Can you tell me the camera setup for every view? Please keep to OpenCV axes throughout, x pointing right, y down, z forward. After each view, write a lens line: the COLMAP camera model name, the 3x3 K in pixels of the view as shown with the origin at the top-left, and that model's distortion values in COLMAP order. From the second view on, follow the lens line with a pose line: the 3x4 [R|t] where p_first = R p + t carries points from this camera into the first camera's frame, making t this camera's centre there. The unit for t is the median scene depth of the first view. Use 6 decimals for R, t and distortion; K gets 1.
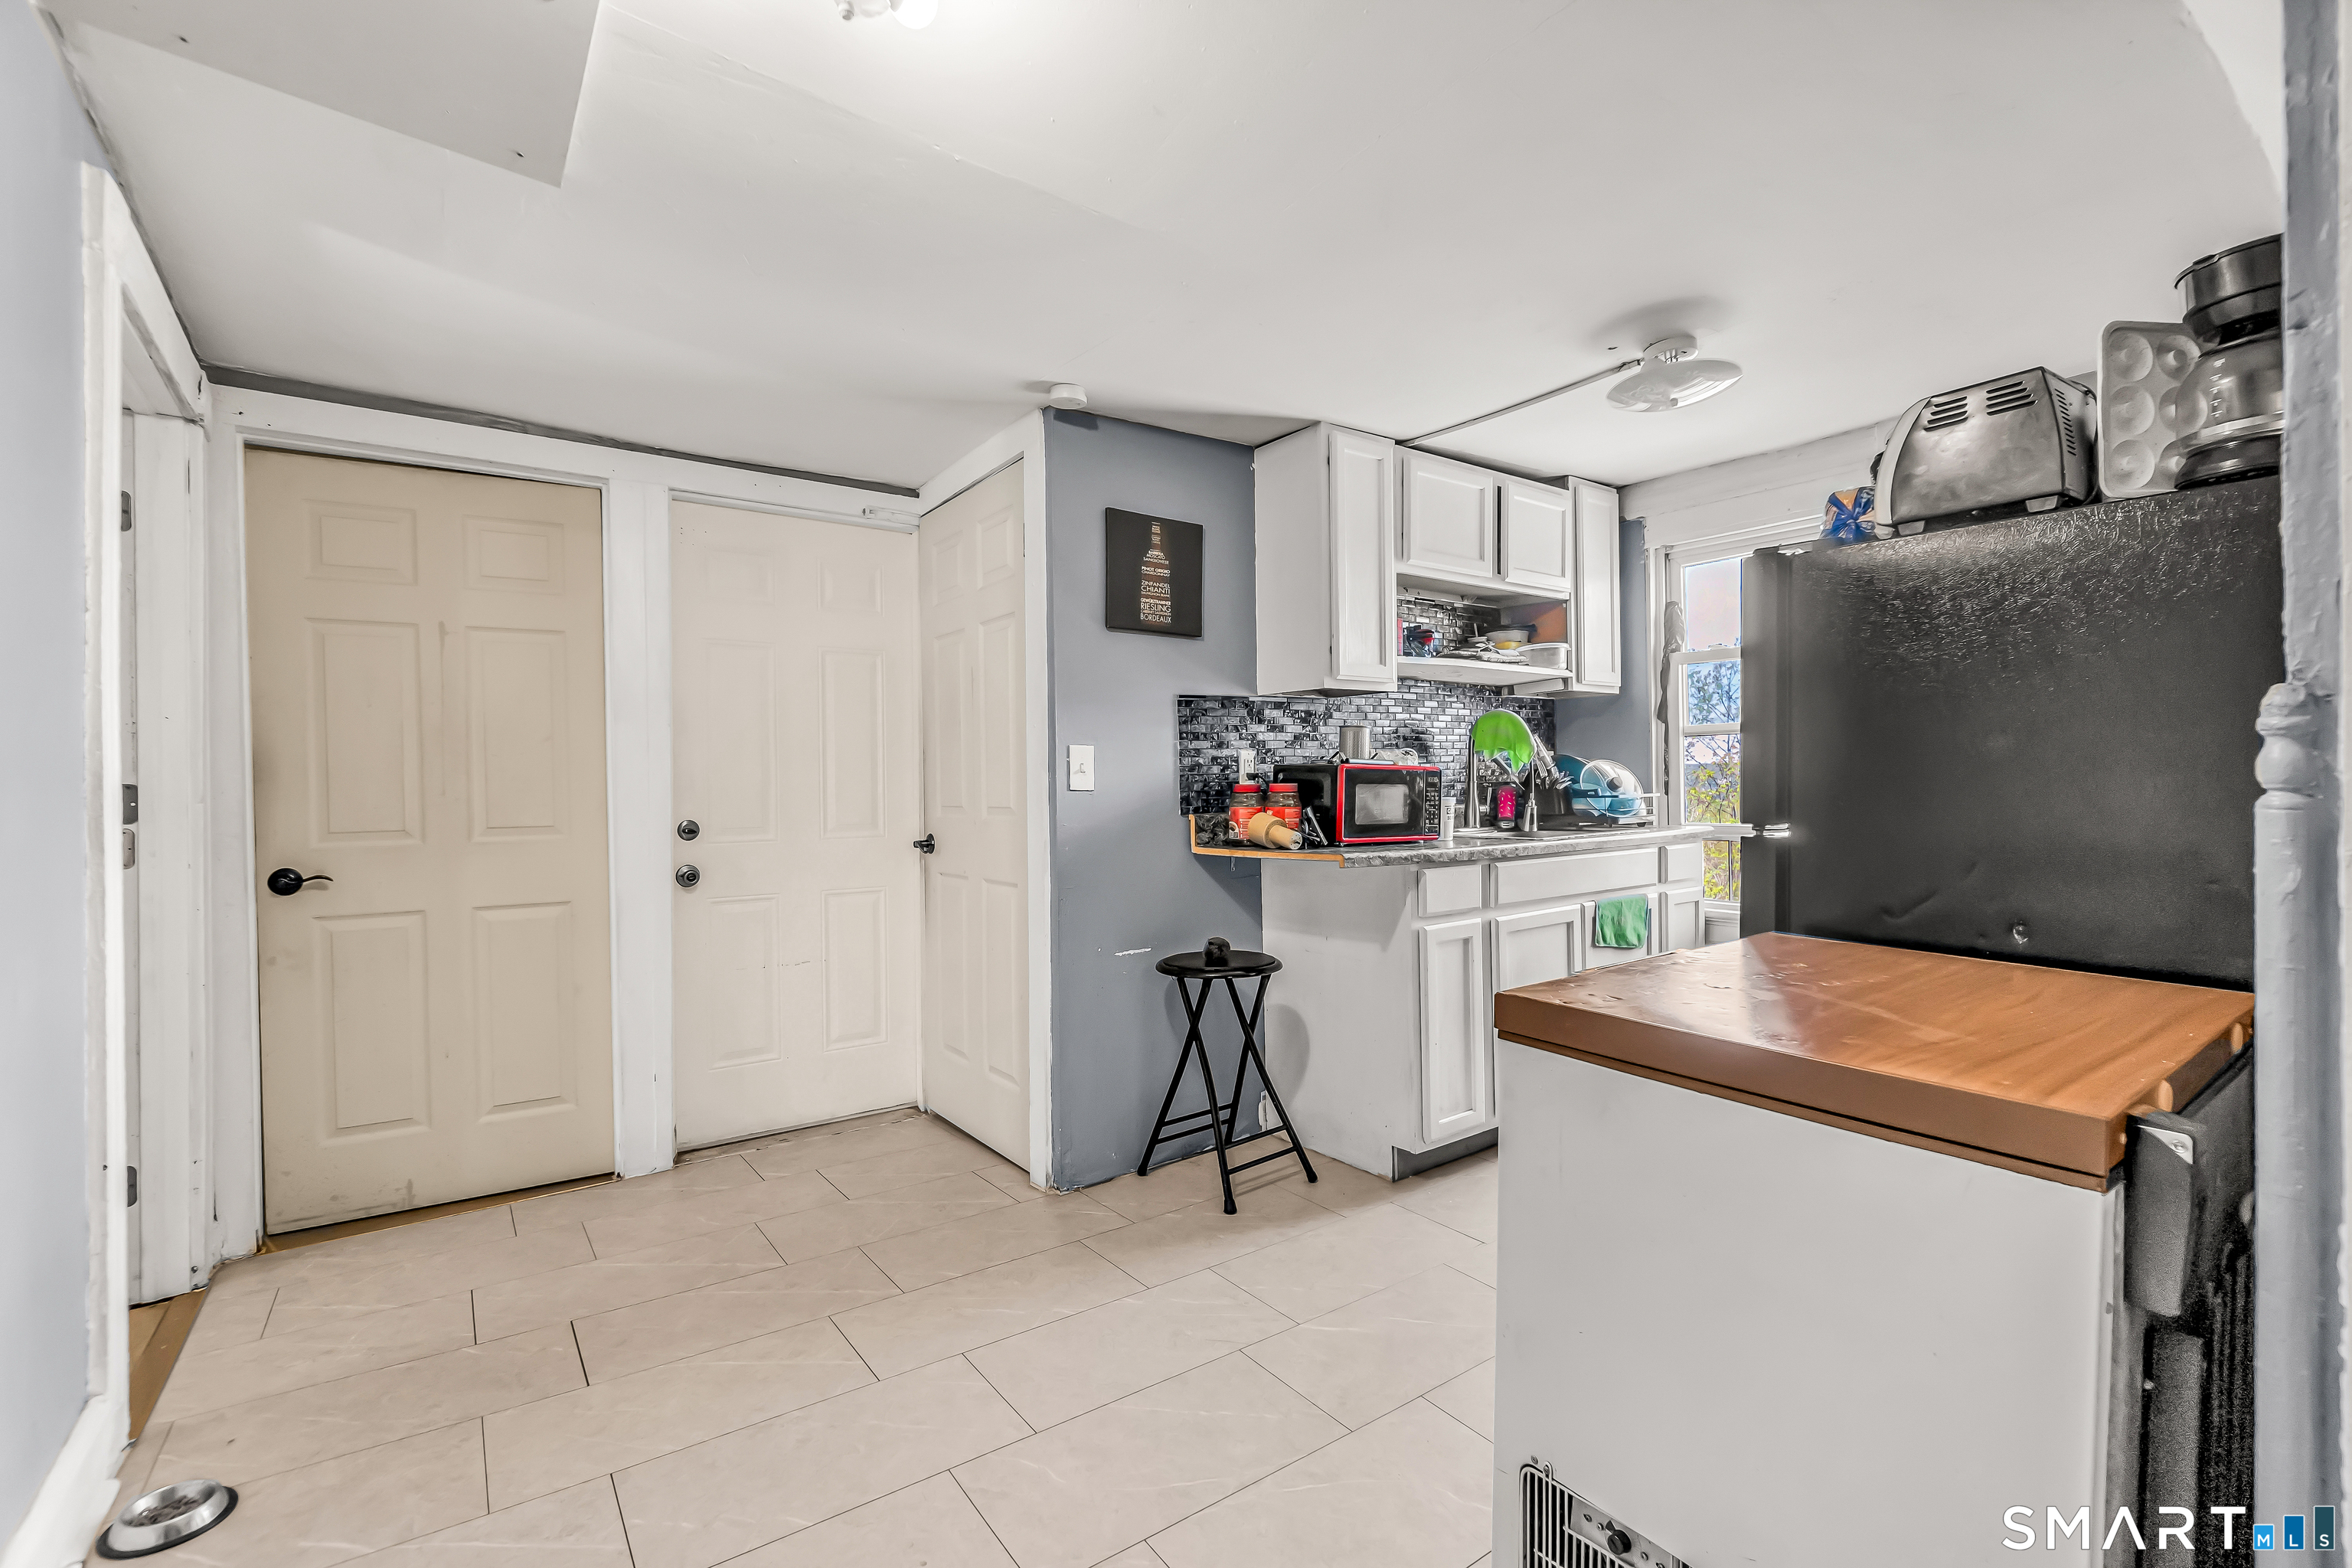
lens RADIAL K [[1035.3, 0, 1167.4], [0, 1035.3, 775.4], [0, 0, 1]] dist [0.001447, 0.000069]
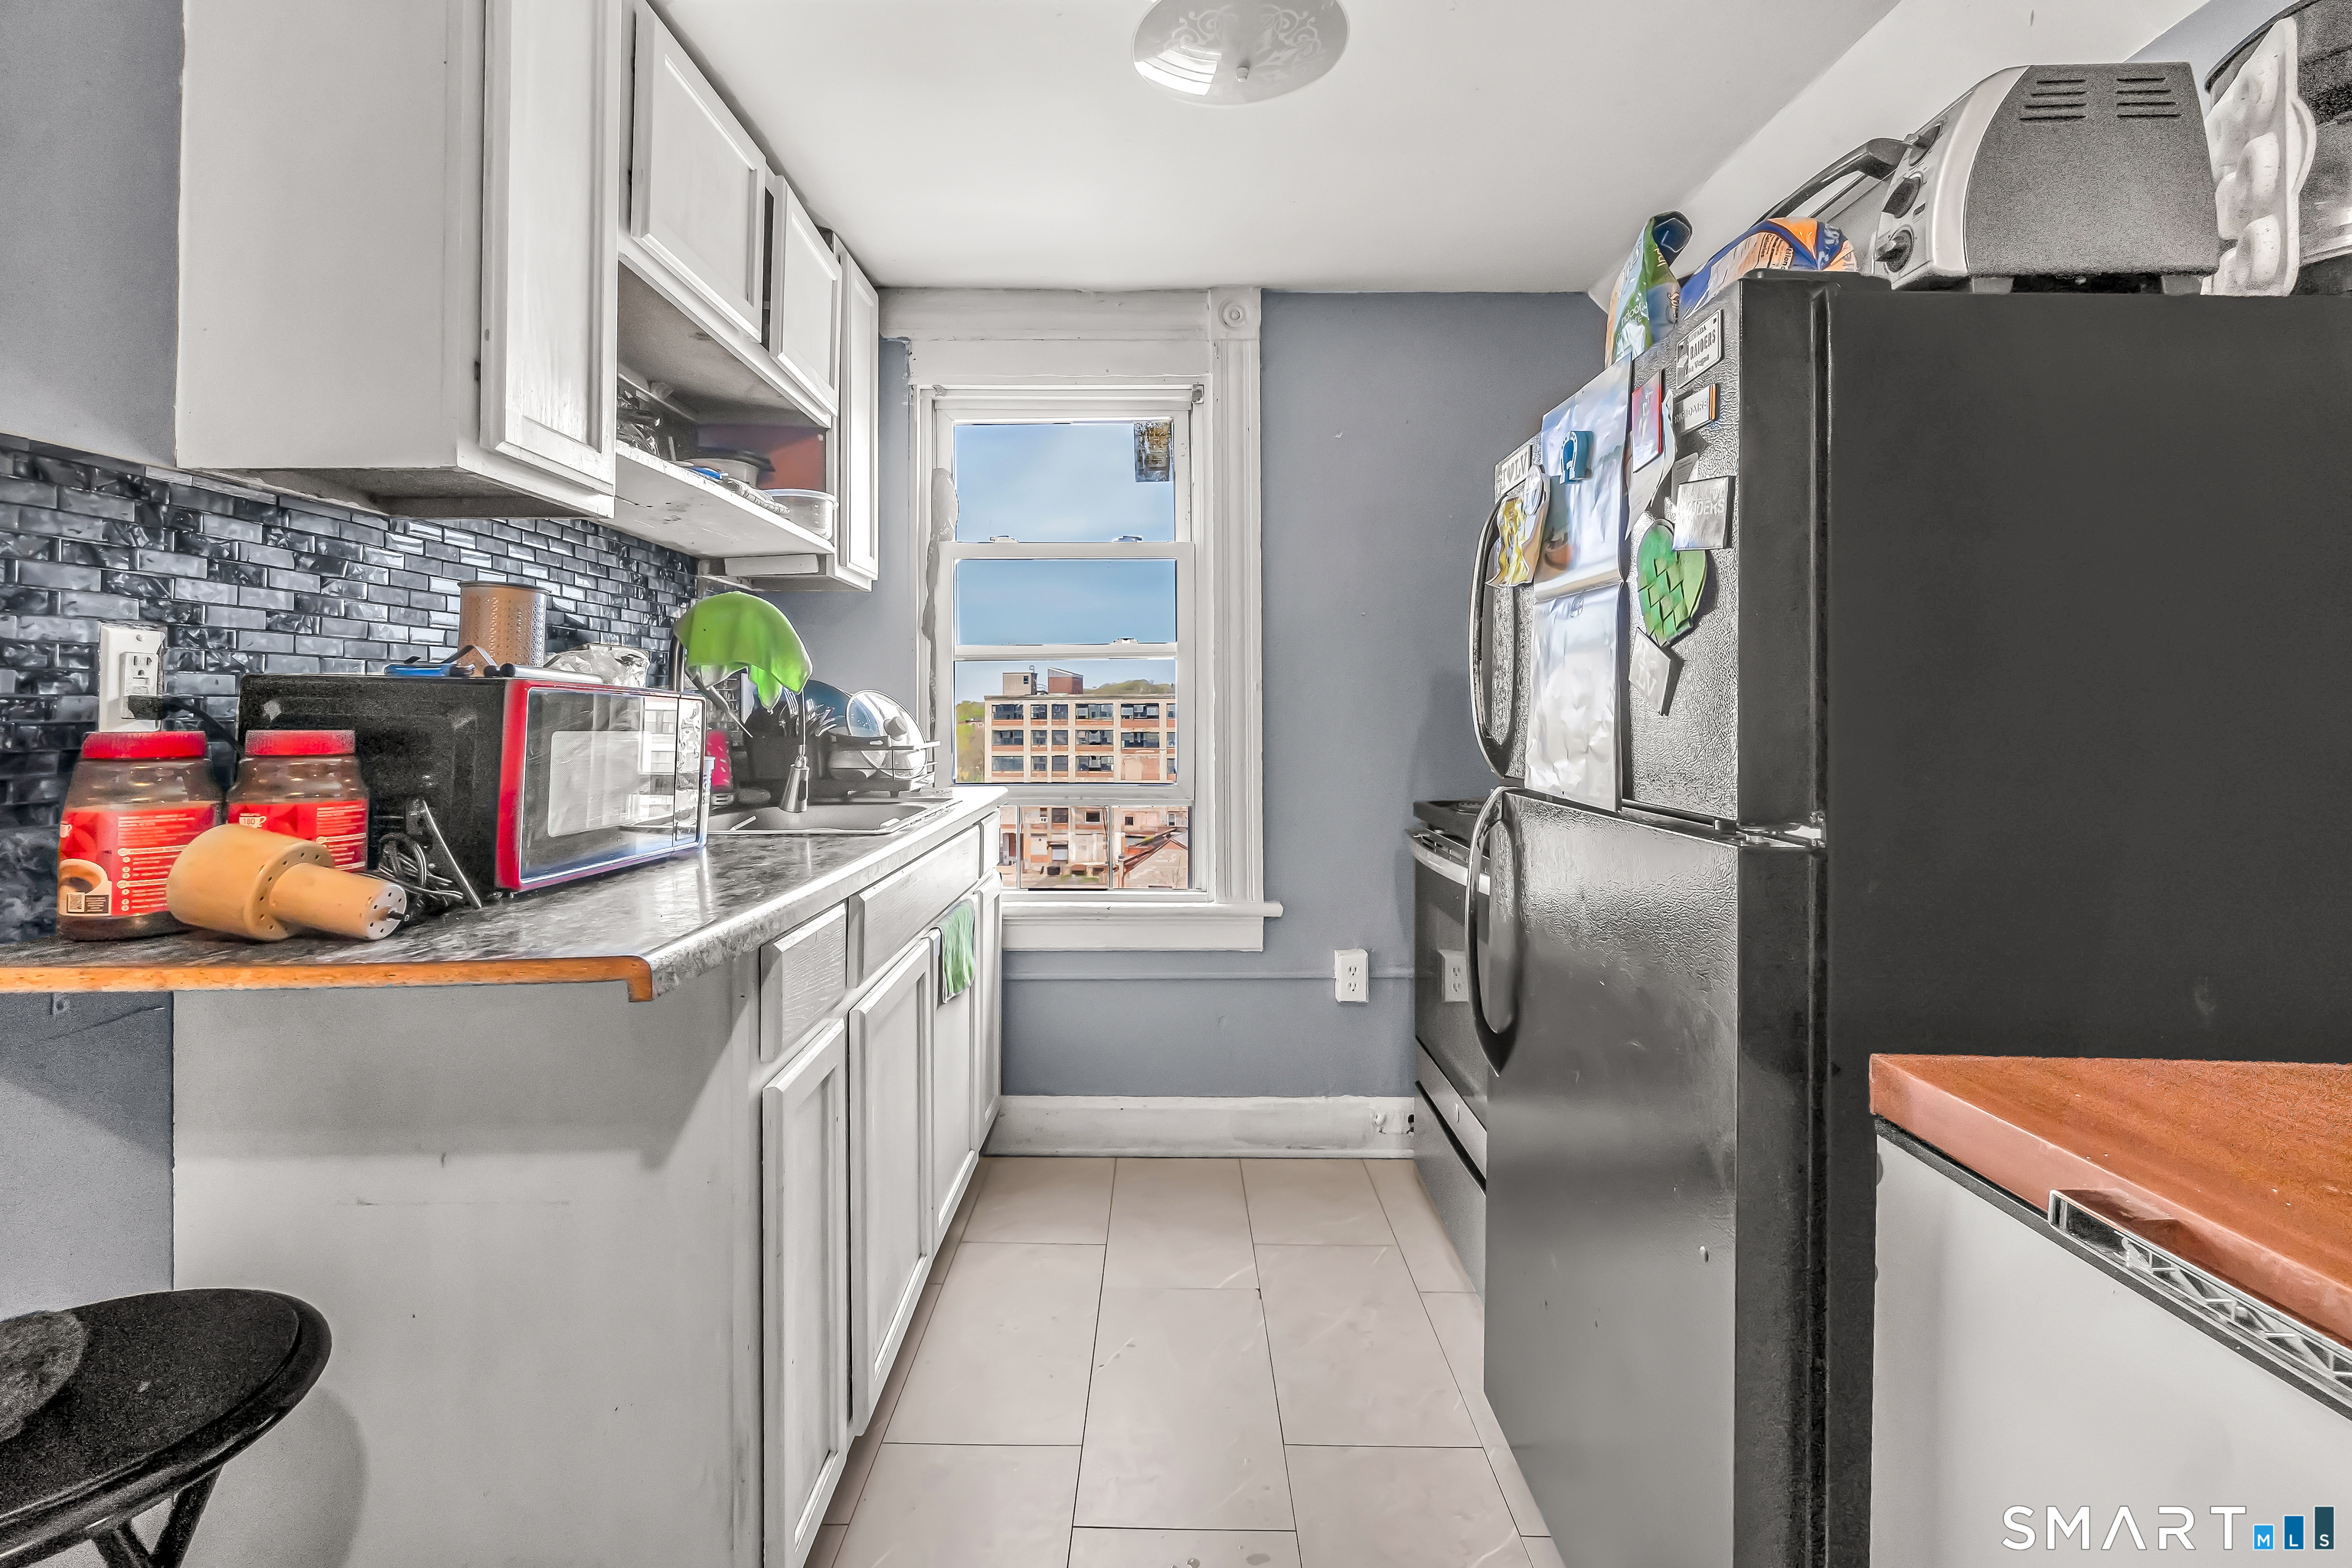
lens RADIAL K [[1049.8, 0, 1171.8], [0, 1049.8, 698.6], [0, 0, 1]] dist [-0.001718, -0.000807]
pose [[0.576947, 0.022547, 0.816470, -0.002655], [-0.012501, 0.999746, -0.018774, 0.000357], [-0.816686, 0.000625, 0.577082, 0.541017]]
